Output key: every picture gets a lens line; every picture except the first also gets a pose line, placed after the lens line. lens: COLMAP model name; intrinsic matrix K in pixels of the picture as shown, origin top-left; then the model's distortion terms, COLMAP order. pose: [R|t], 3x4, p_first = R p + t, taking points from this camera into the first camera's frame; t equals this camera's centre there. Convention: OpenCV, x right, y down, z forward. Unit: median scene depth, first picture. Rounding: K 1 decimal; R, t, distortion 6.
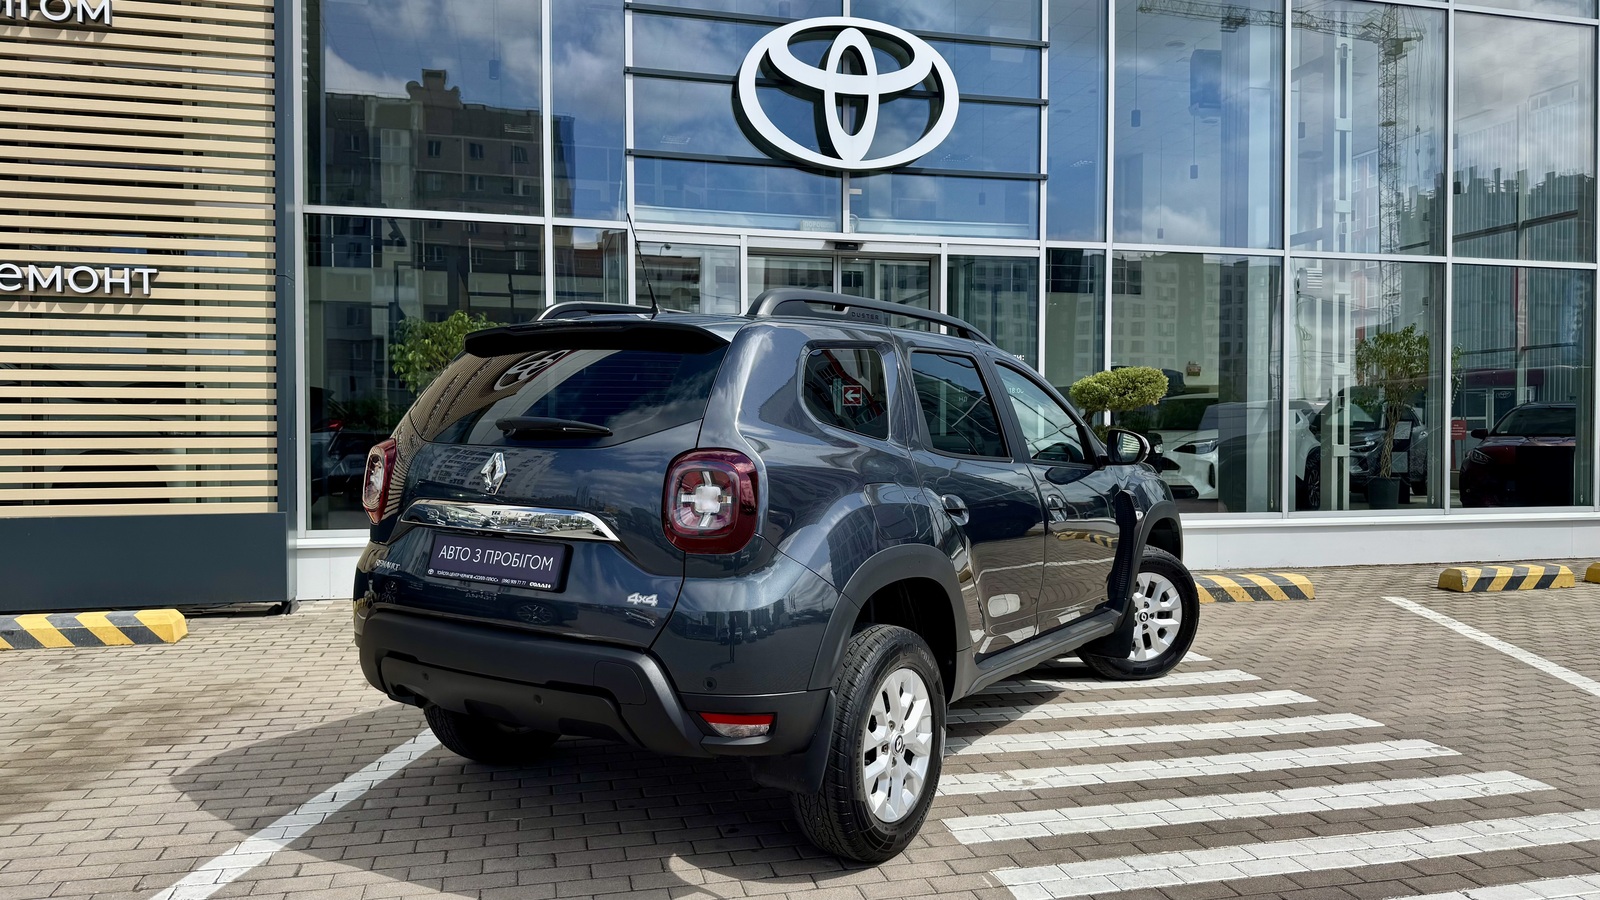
lens RADIAL K [[1136.3, 0, 795.3], [0, 1136.3, 452.4], [0, 0, 1]] dist [0.026727, -0.033527]
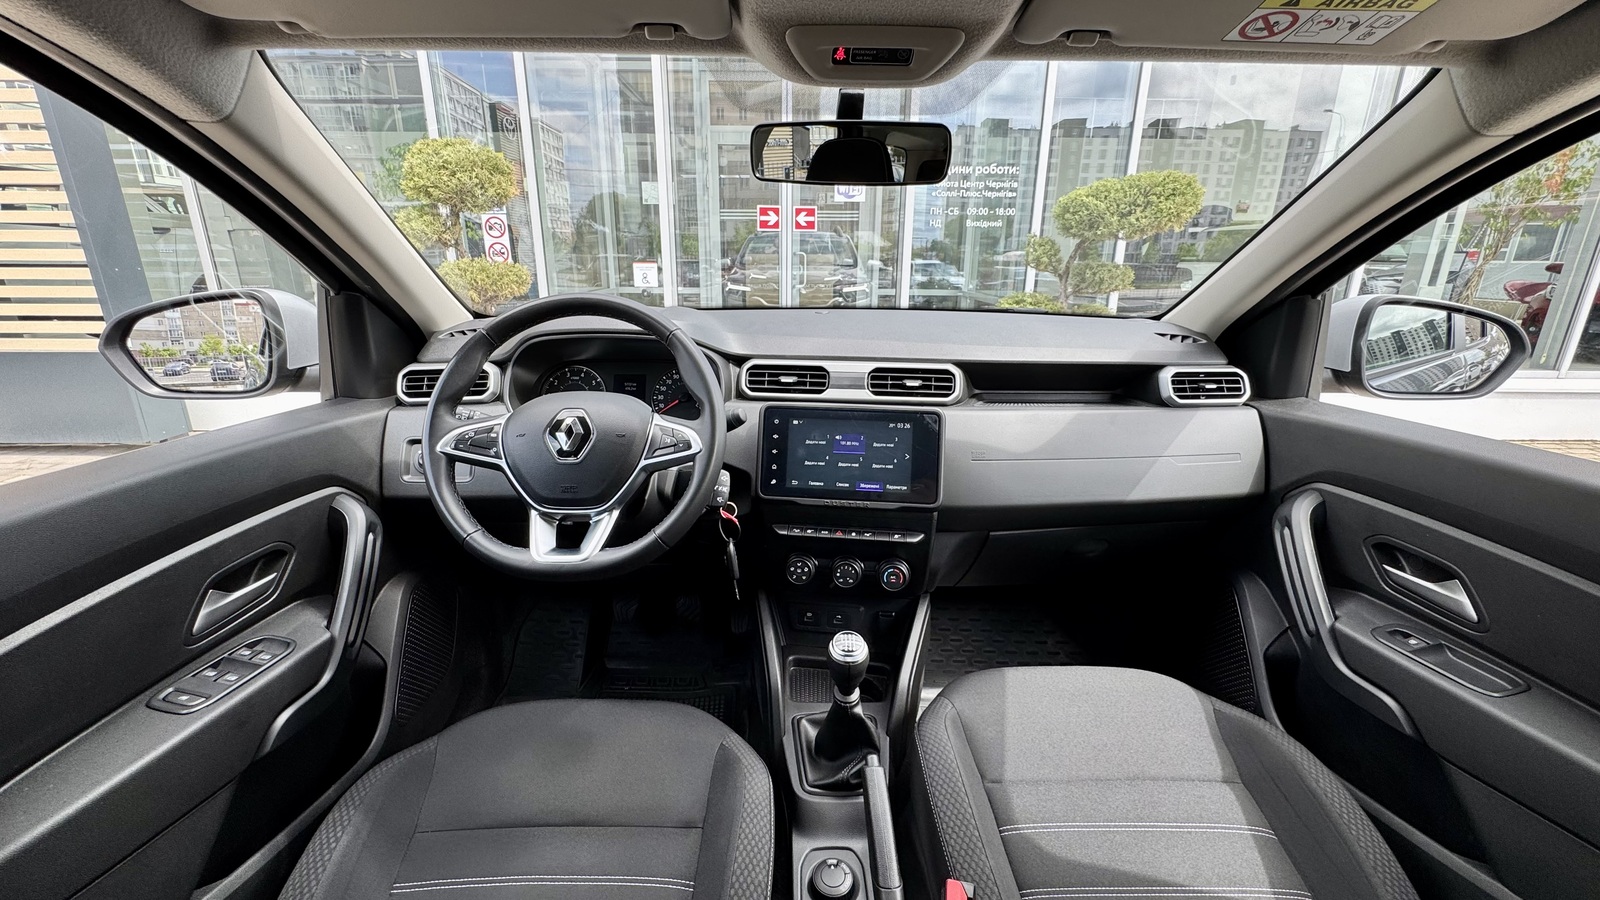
lens RADIAL K [[637.2, 0, 801.8], [0, 637.2, 447.7], [0, 0, 1]] dist [-0.002183, -0.000227]
pose [[0.971622, 0.077727, -0.223404, 0.216223], [-0.013239, 0.960858, 0.276724, -0.022337], [0.236168, -0.265914, 0.934620, 0.625048]]
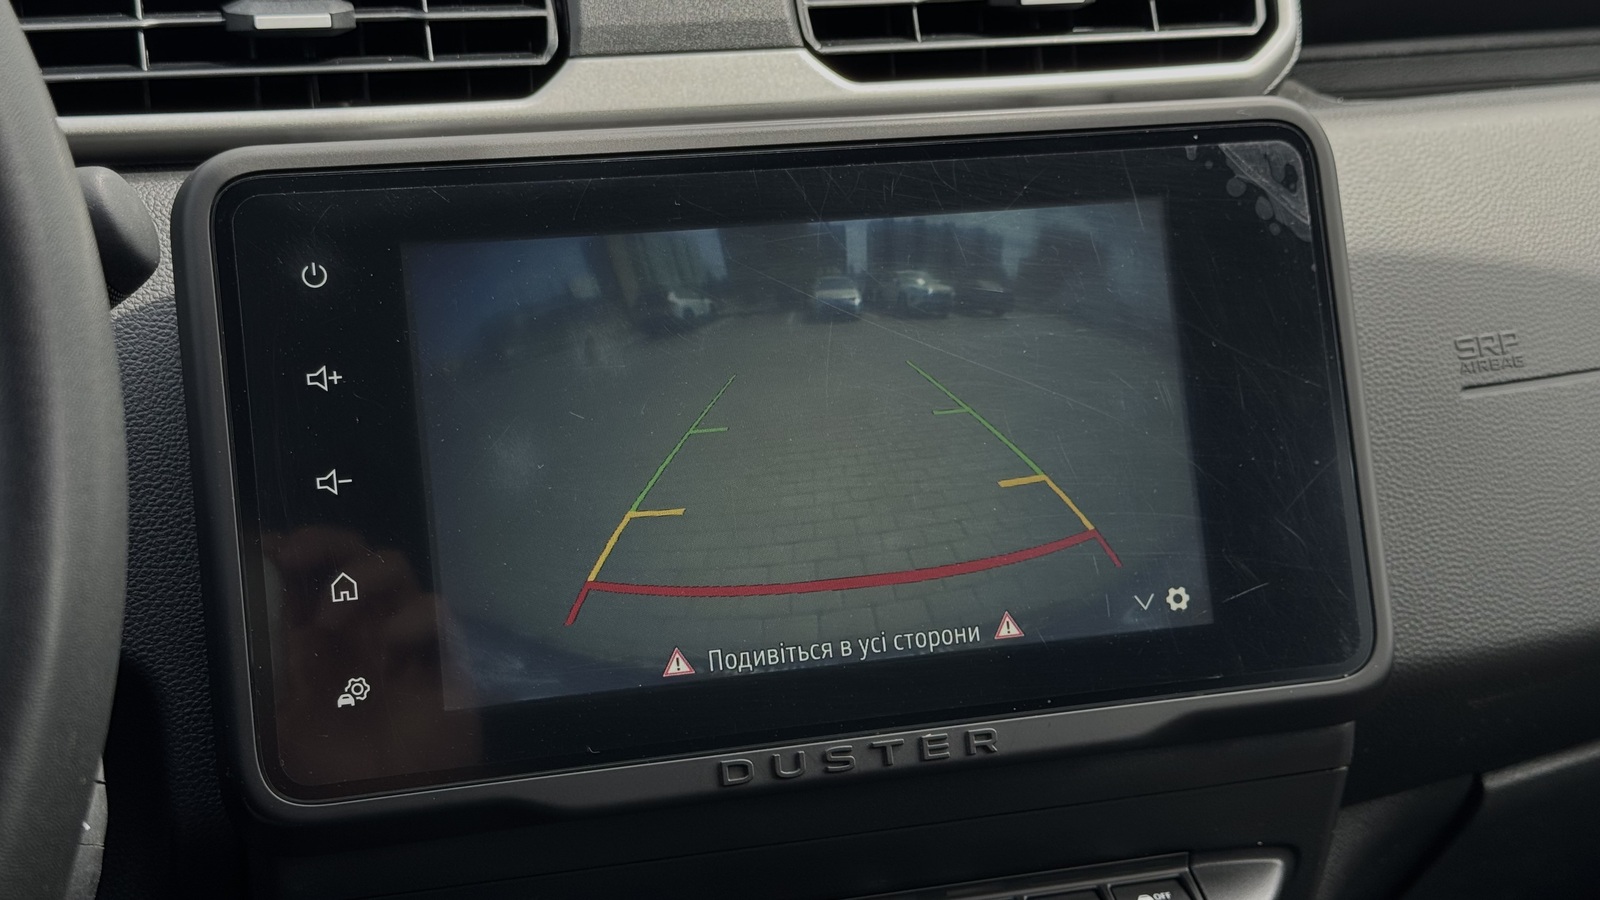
lens RADIAL K [[2202.1, 0, 776.6], [0, 2202.1, 484.9], [0, 0, 1]] dist [0.154879, 0.000000]
pose [[0.988140, -0.053158, 0.144058, 0.184272], [0.013546, 0.964685, 0.263057, -0.001701], [-0.152955, -0.257986, 0.953964, 0.682866]]
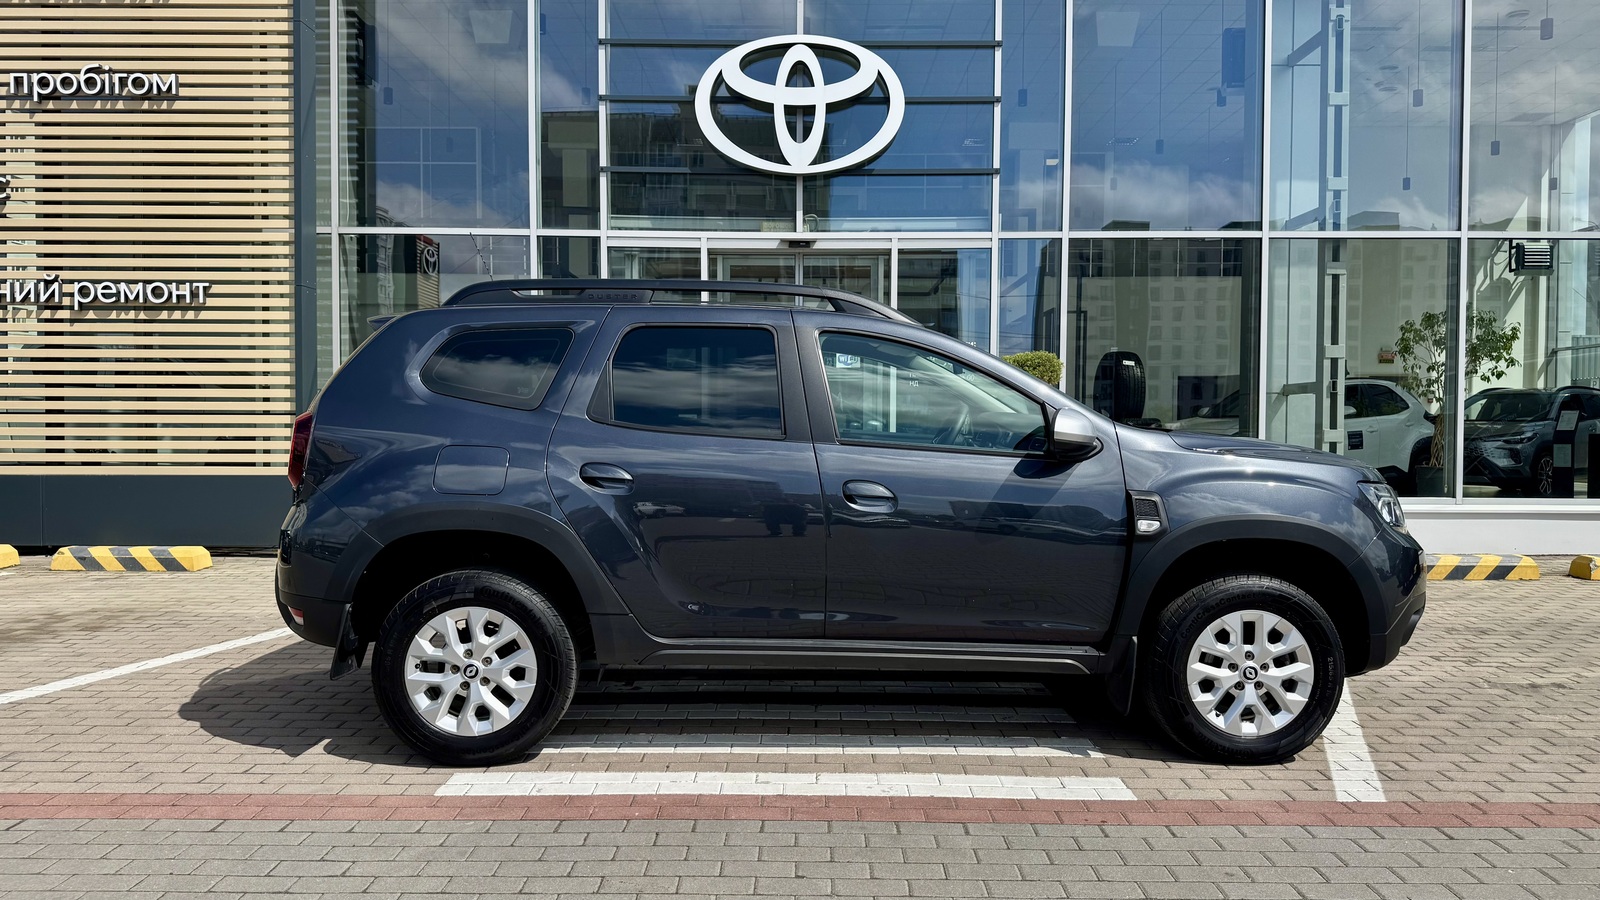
lens RADIAL K [[1136.3, 0, 791.5], [0, 1136.3, 457.2], [0, 0, 1]] dist [0.026727, -0.033527]
pose [[0.968692, 0.011058, -0.248019, 0.387476], [-0.008934, 0.999913, 0.009690, 0.016185], [0.248104, -0.007170, 0.968707, -0.078891]]
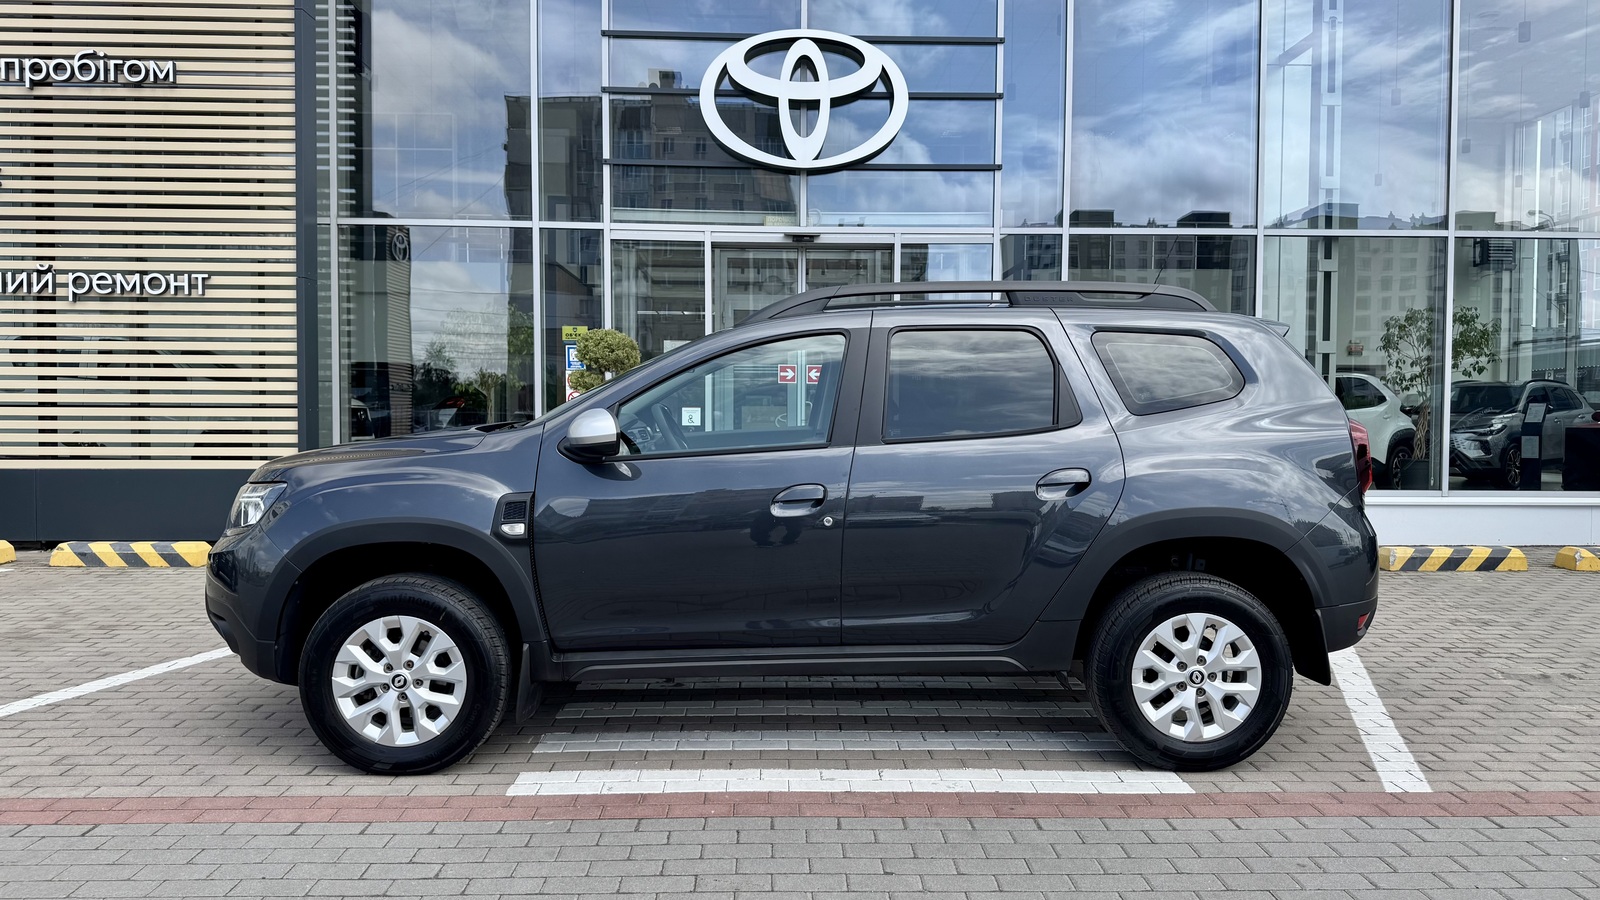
lens RADIAL K [[1136.3, 0, 795.2], [0, 1136.3, 456.1], [0, 0, 1]] dist [0.026727, -0.033527]
pose [[0.976887, 0.013525, -0.213329, 0.341789], [-0.009659, 0.999770, 0.019153, 0.009865], [0.213539, -0.016650, 0.976793, -0.096741]]
